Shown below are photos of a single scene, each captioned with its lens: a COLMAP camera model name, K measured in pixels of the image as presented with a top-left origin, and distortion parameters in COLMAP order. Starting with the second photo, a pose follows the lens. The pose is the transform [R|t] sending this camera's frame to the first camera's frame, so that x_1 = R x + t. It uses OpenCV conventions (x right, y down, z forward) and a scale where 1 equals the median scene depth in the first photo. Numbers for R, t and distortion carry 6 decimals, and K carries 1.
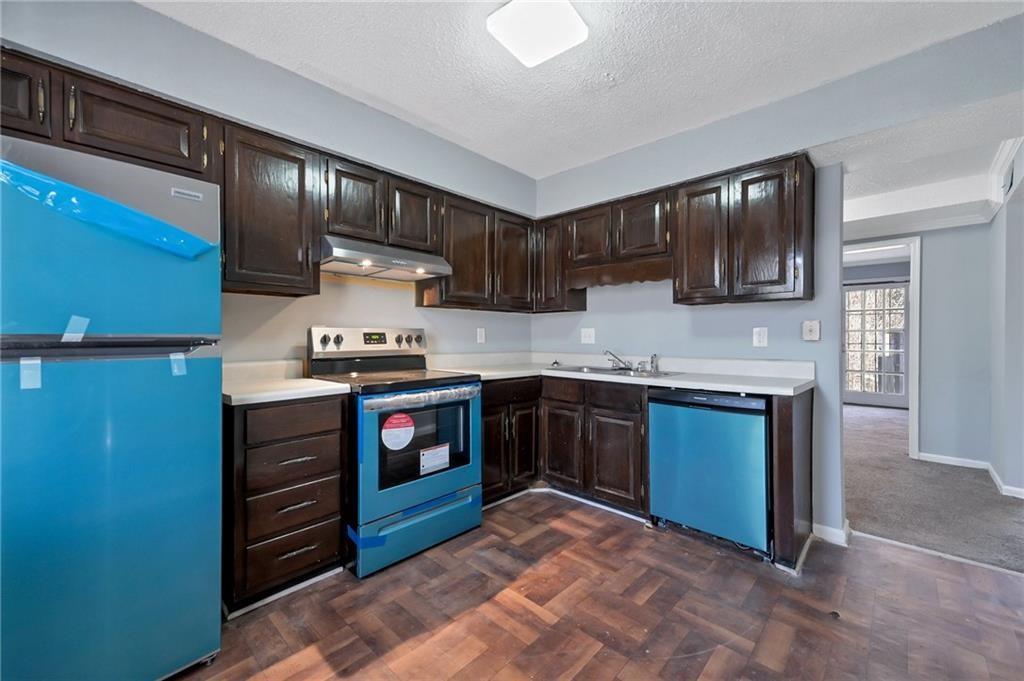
lens RADIAL K [[405.4, 0, 515.6], [0, 405.4, 331.5], [0, 0, 1]] dist [0.026668, -0.000027]
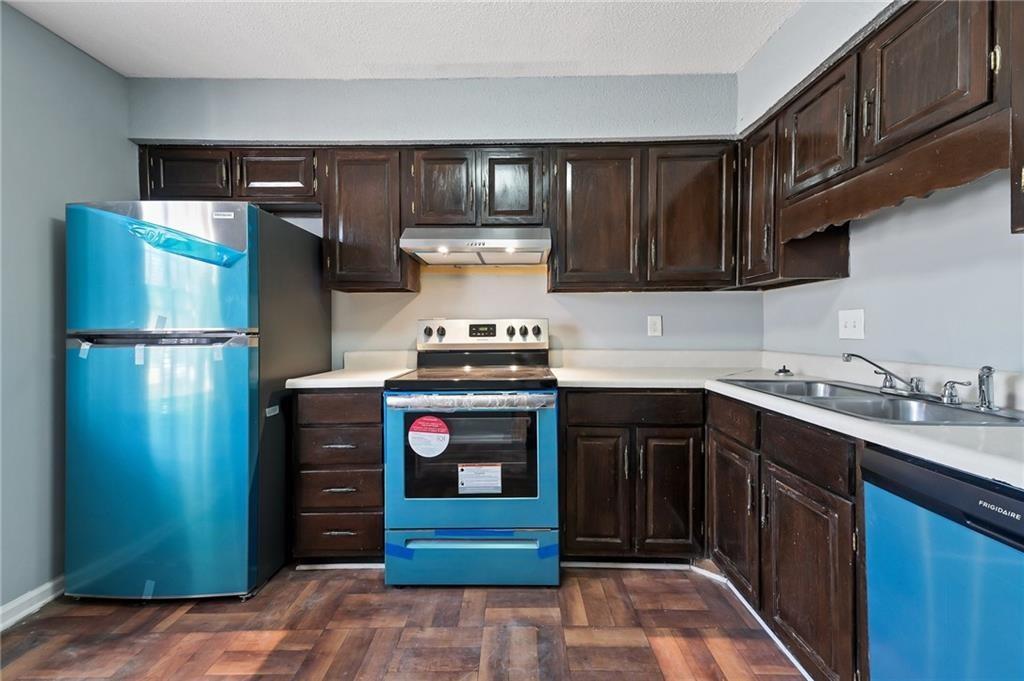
lens RADIAL K [[405.4, 0, 515.6], [0, 405.4, 331.5], [0, 0, 1]] dist [0.026668, -0.000027]
pose [[0.679702, -0.003880, -0.733479, 0.409628], [0.016172, 0.999822, 0.009698, 0.012455], [0.733310, -0.018454, 0.679643, 0.467392]]
